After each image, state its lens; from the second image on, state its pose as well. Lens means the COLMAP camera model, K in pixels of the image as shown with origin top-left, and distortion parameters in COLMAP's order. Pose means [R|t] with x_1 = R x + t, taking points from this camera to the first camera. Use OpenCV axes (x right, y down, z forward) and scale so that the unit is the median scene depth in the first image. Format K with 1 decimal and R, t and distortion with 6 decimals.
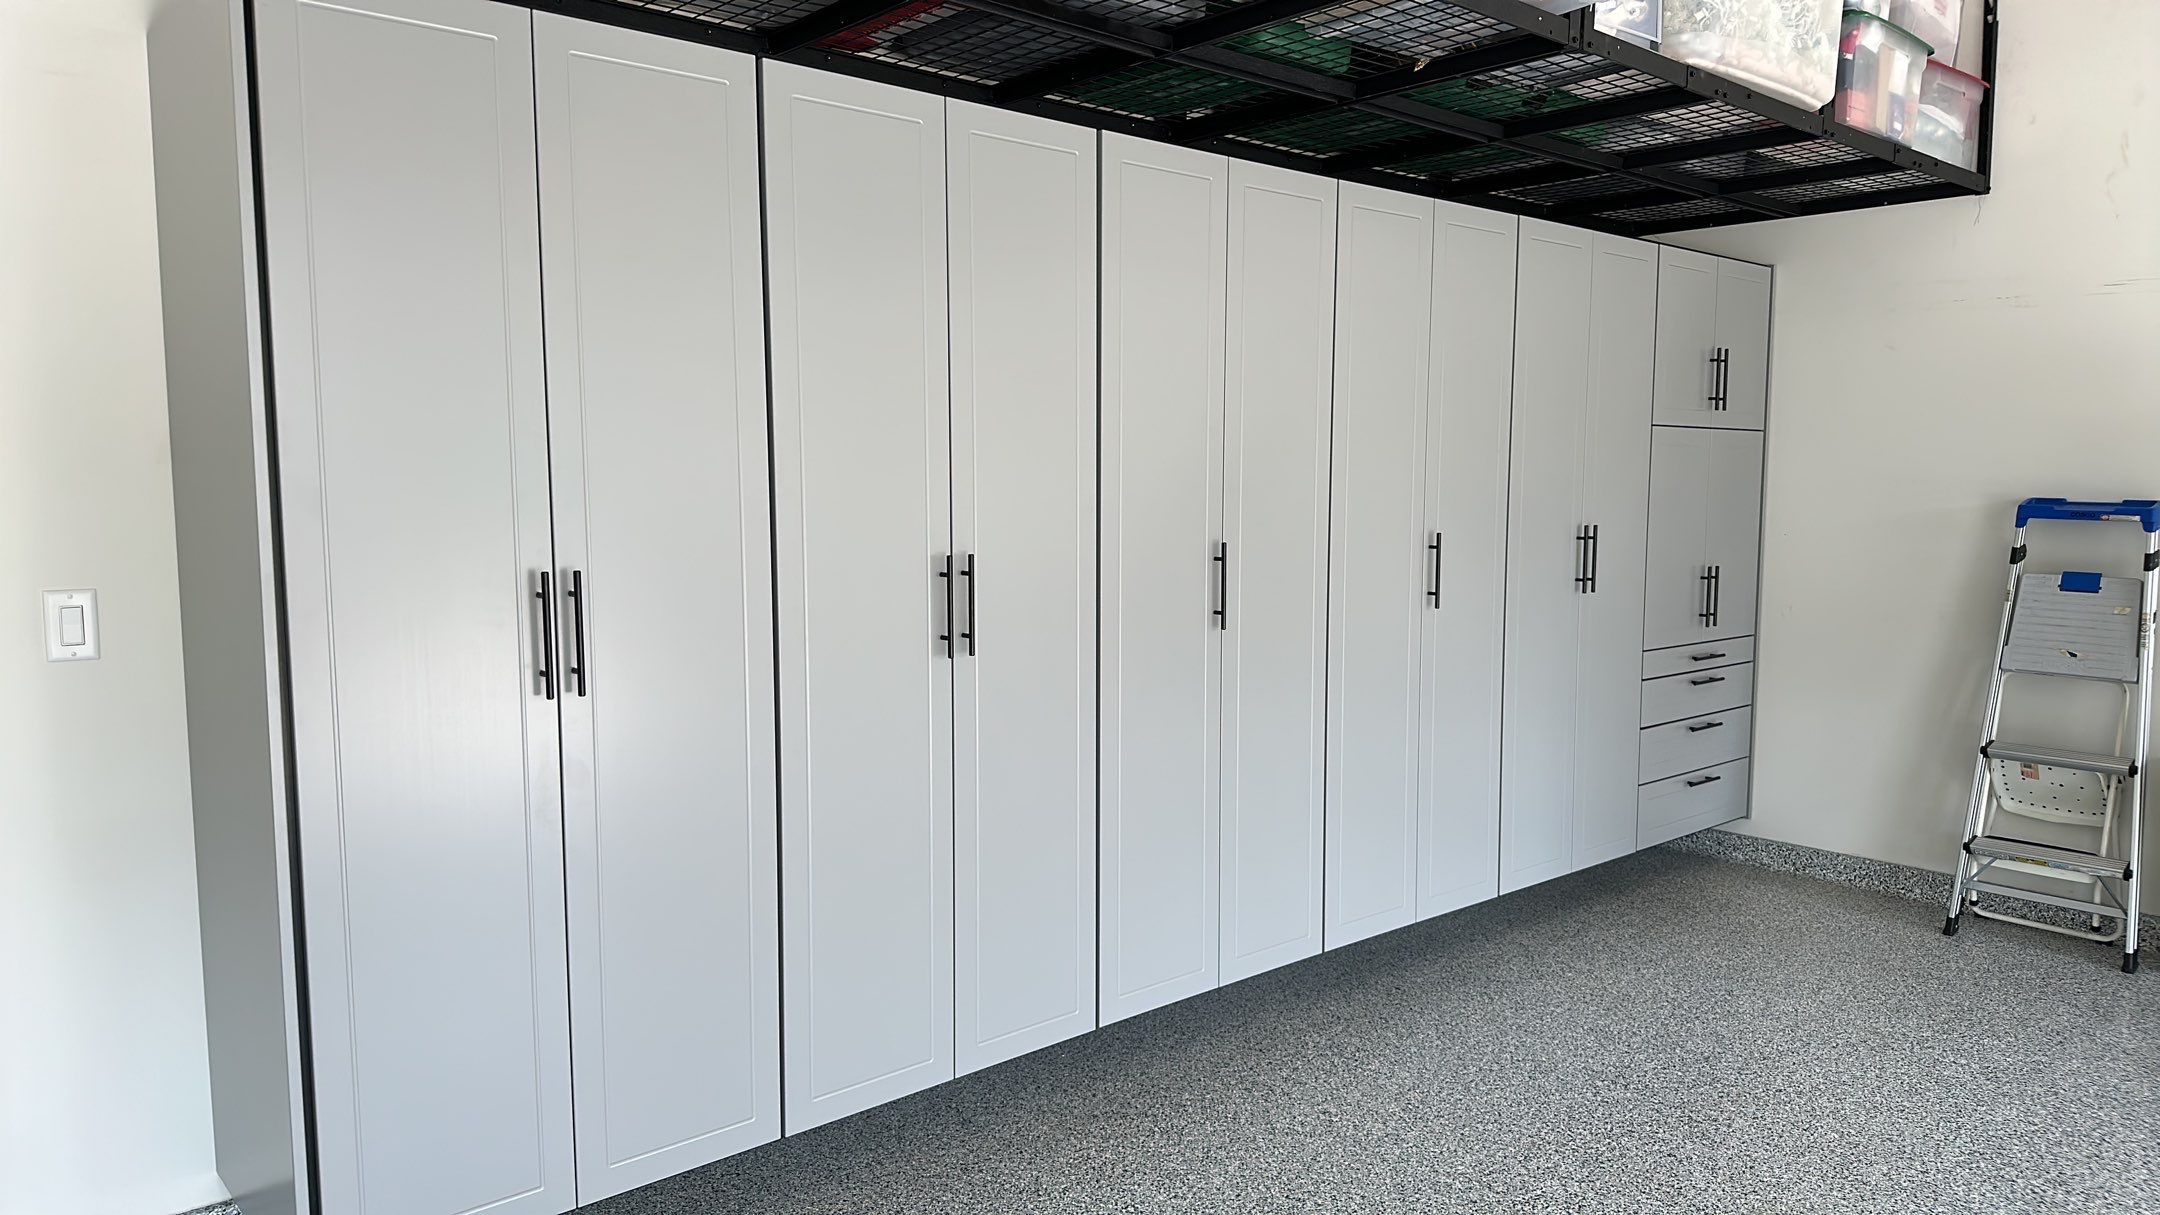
lens RADIAL K [[1458.6, 0, 1092.4], [0, 1458.6, 607.9], [0, 0, 1]] dist [0.011469, -0.017283]
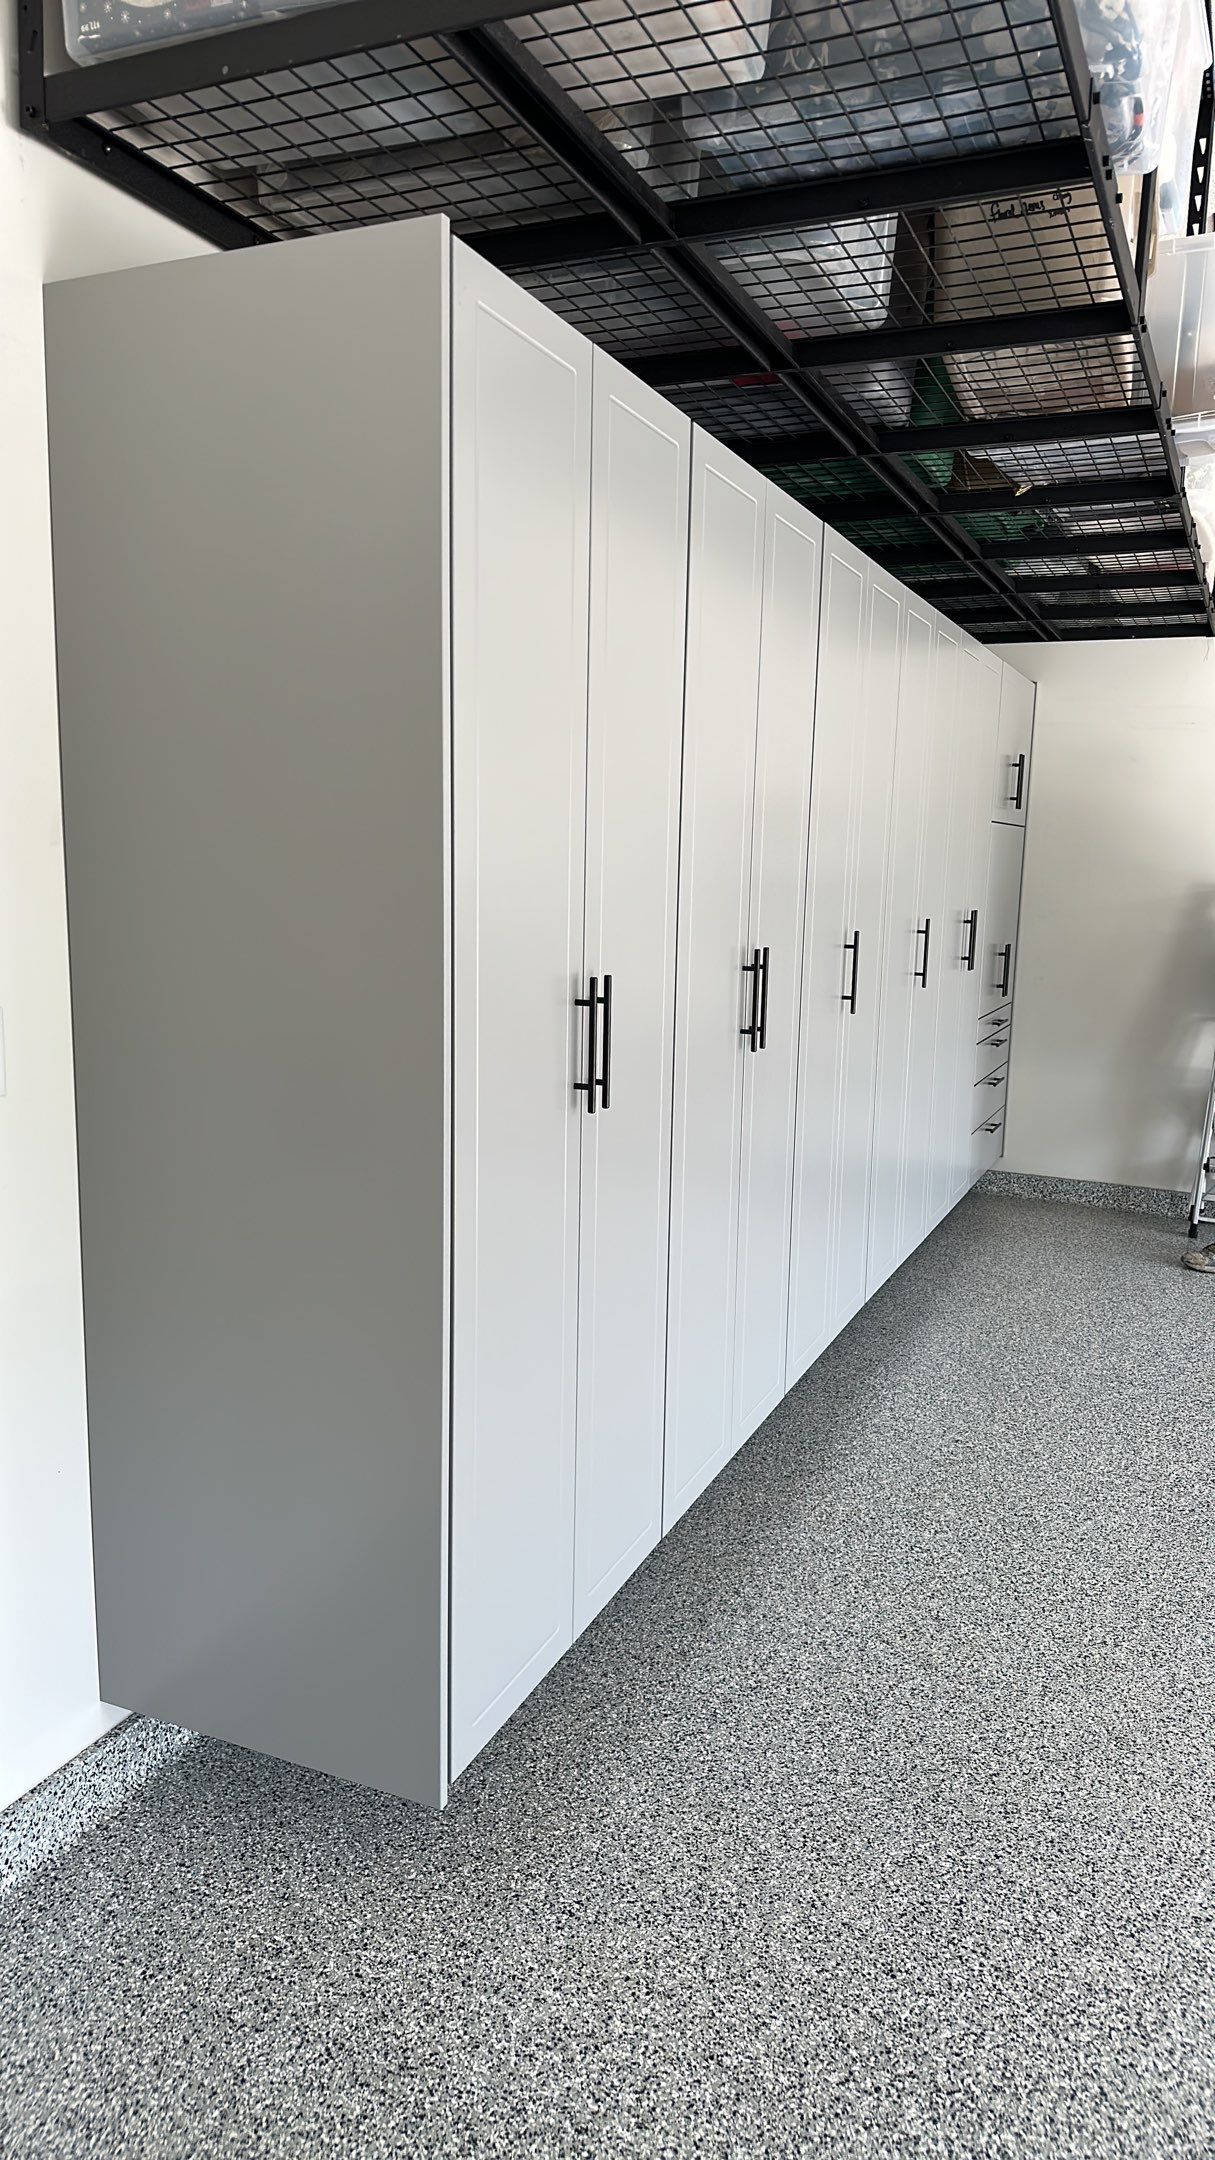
lens RADIAL K [[1458.6, 0, 614.6], [0, 1458.6, 1079.3], [0, 0, 1]] dist [0.011469, -0.017283]
pose [[0.906722, -0.045789, 0.419235, -0.384928], [0.015325, 0.997009, 0.075748, -0.014691], [-0.421450, -0.062258, 0.904712, 0.081708]]
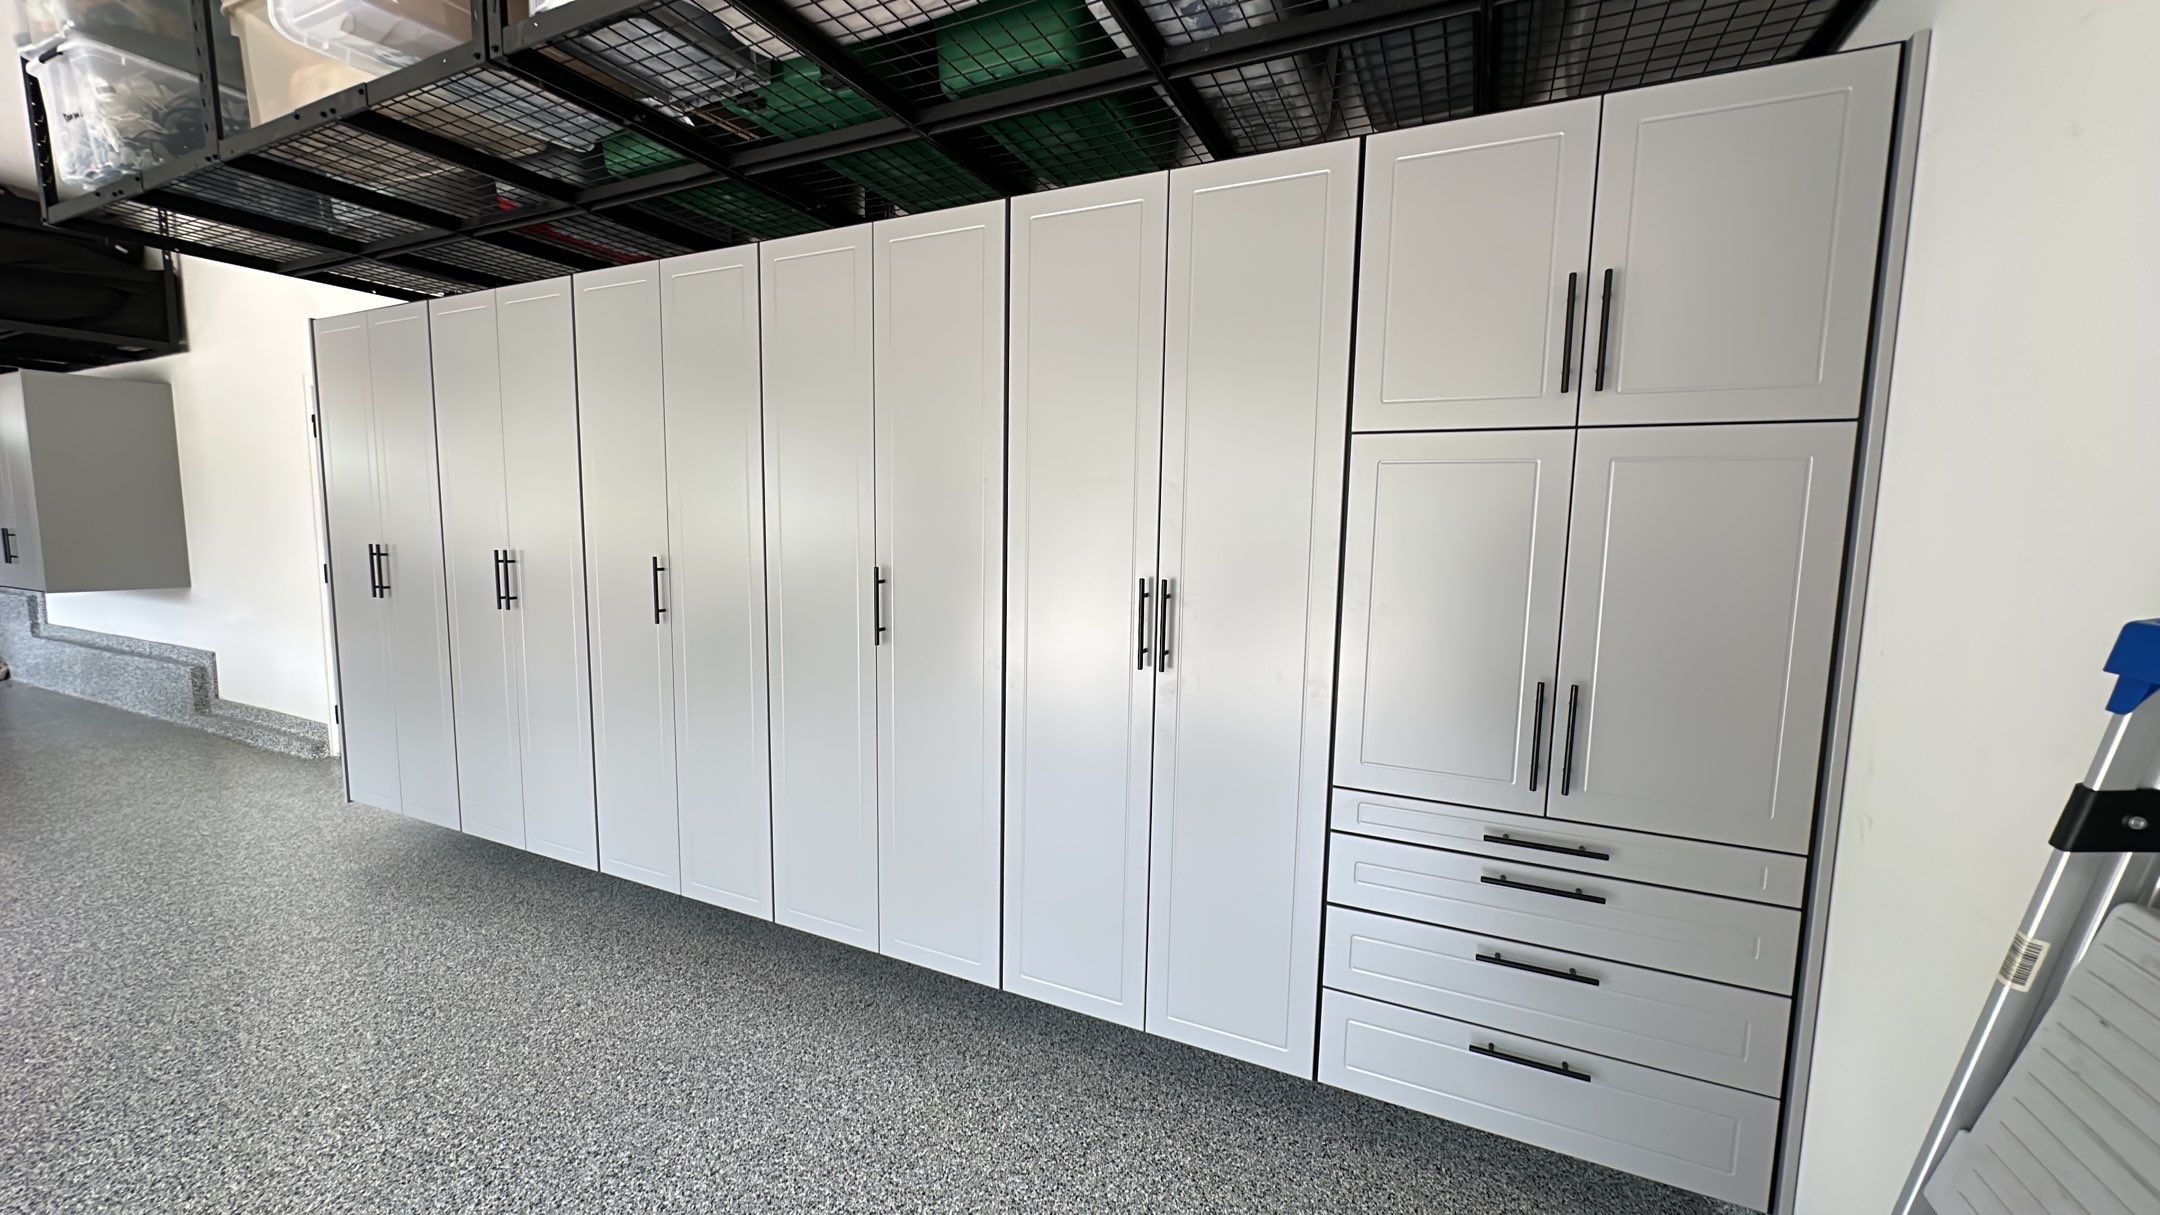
lens RADIAL K [[828.9, 0, 1079.9], [0, 828.9, 607.5], [0, 0, 1]] dist [-0.005444, 0.001129]
pose [[0.401008, 0.097952, -0.910823, 0.689301], [-0.099936, 0.993011, 0.062793, -0.063796], [0.910607, 0.065843, 0.407994, 0.780507]]
